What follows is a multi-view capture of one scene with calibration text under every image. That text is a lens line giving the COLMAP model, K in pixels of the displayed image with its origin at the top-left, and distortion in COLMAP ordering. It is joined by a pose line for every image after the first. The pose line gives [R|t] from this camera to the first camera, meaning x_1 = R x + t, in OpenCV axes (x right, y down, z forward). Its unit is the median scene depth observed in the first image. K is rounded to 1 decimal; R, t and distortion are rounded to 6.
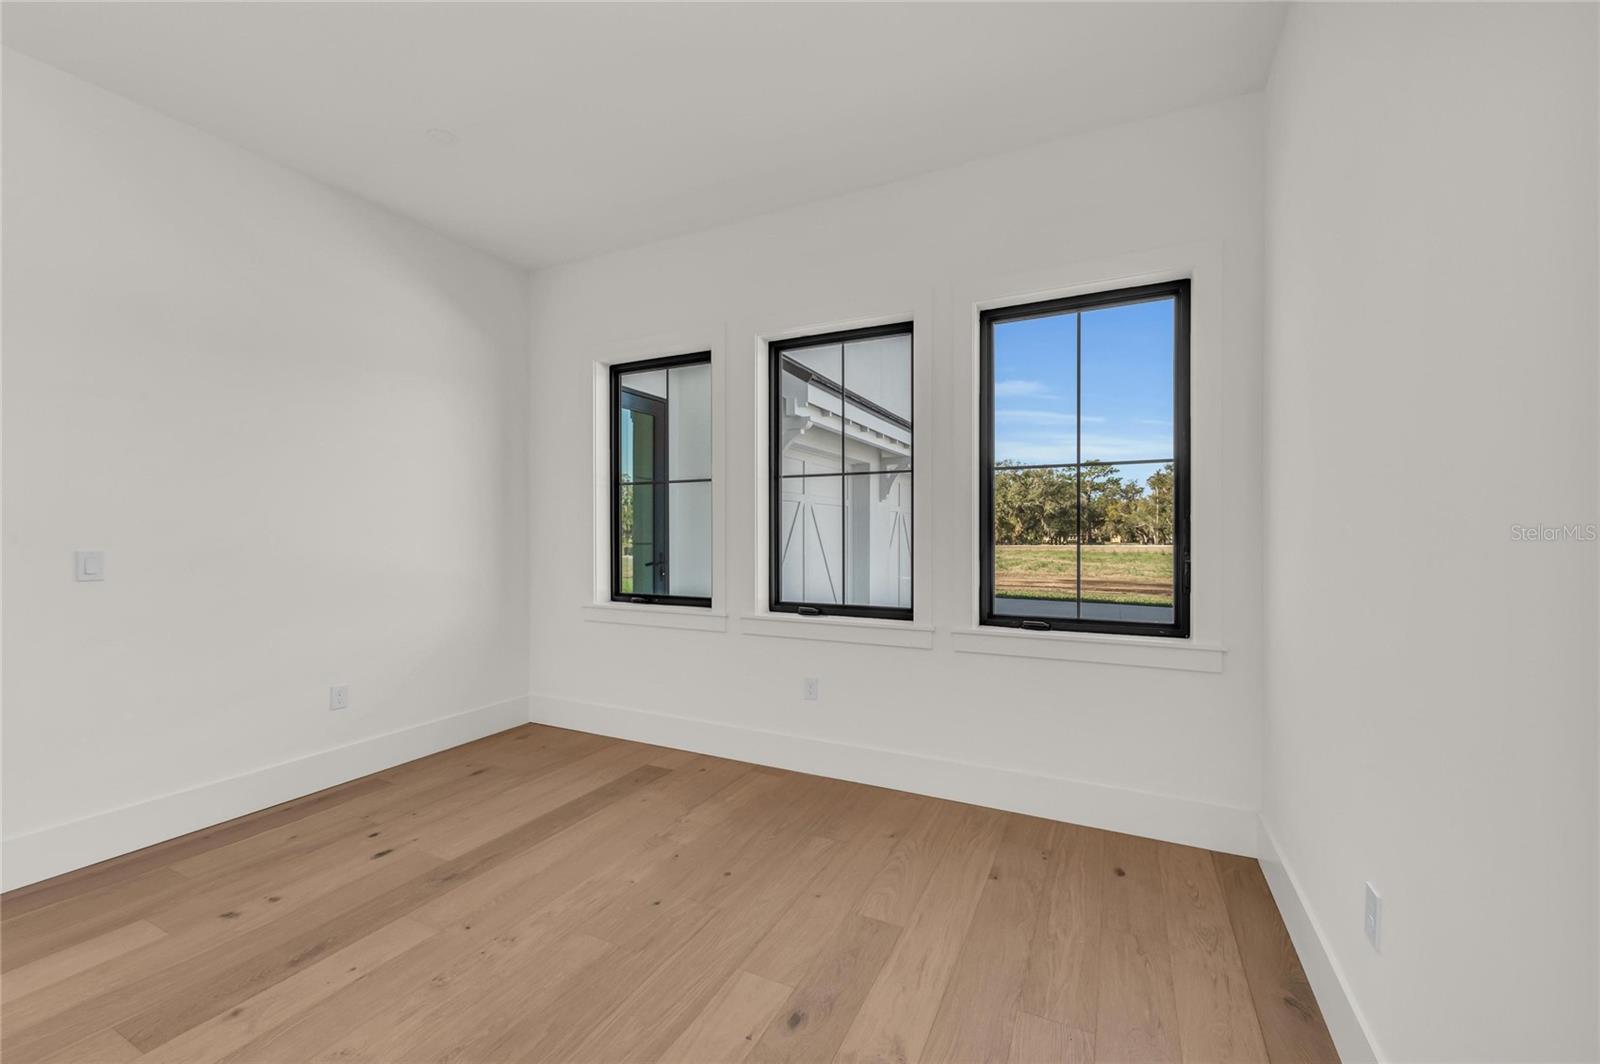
lens RADIAL K [[642.8, 0, 797.3], [0, 642.8, 536.8], [0, 0, 1]] dist [0.002455, -0.000434]
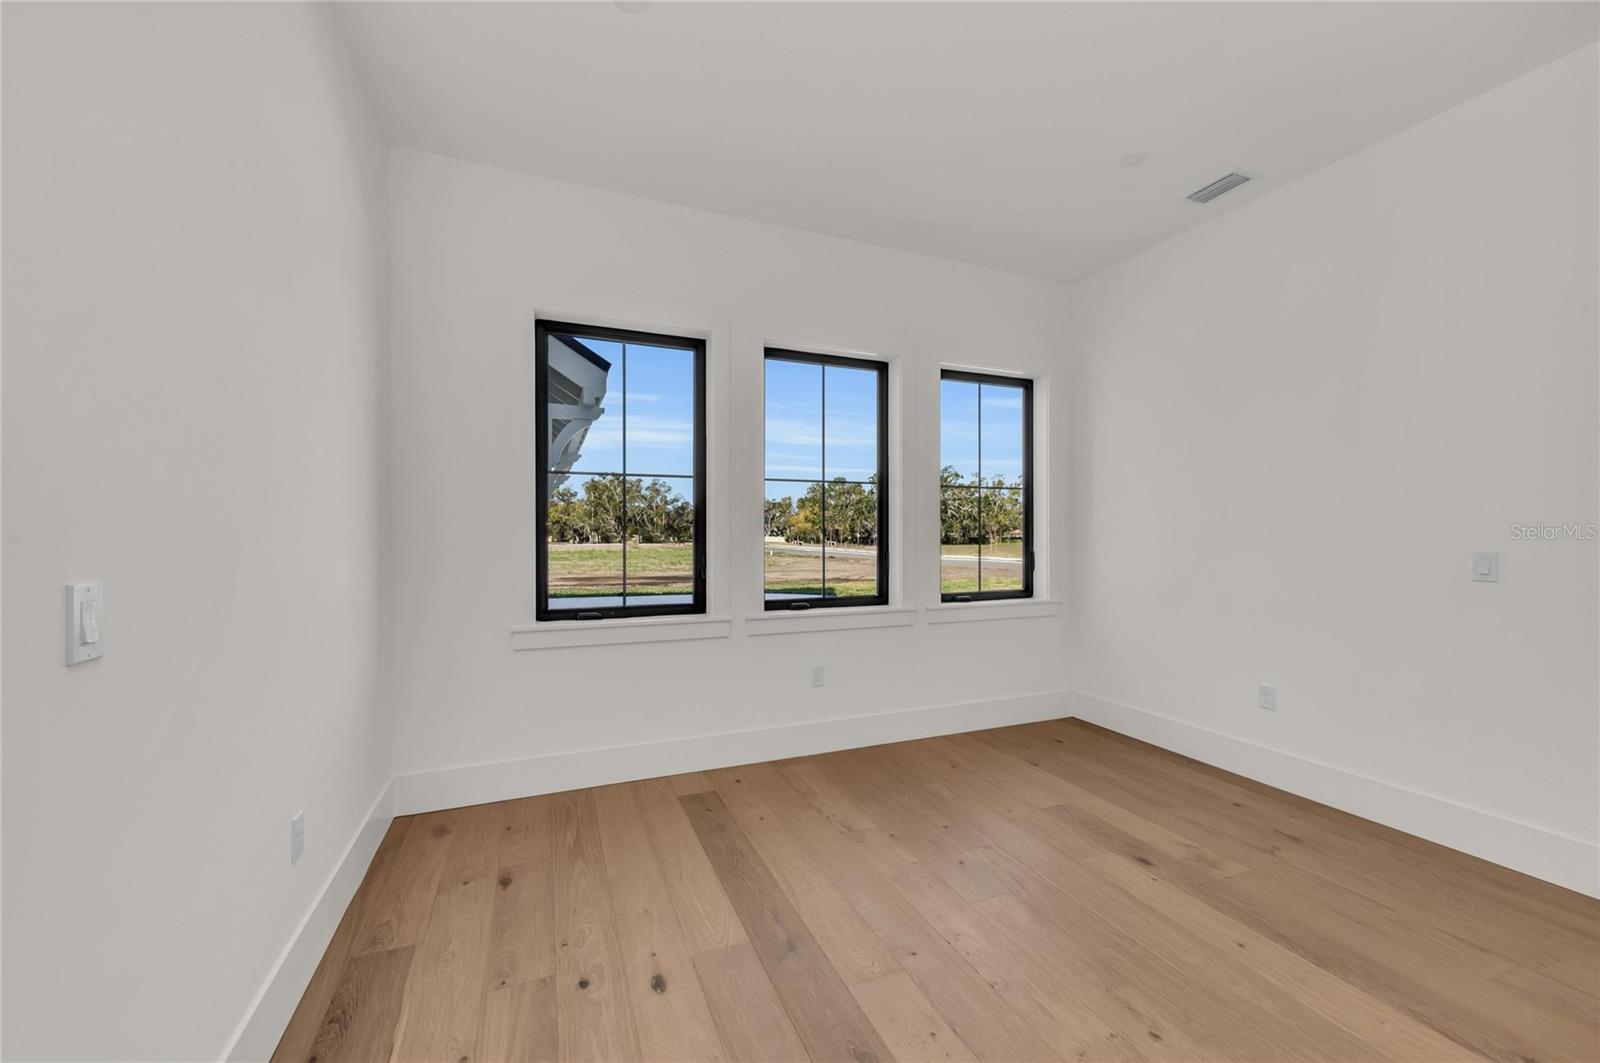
lens RADIAL K [[619.0, 0, 809.4], [0, 619.0, 539.4], [0, 0, 1]] dist [0.004720, -0.000080]
pose [[0.660476, -0.009432, 0.750788, -0.864470], [0.006481, 0.999955, 0.006861, -0.006913], [-0.750820, 0.000334, 0.660507, 0.341338]]
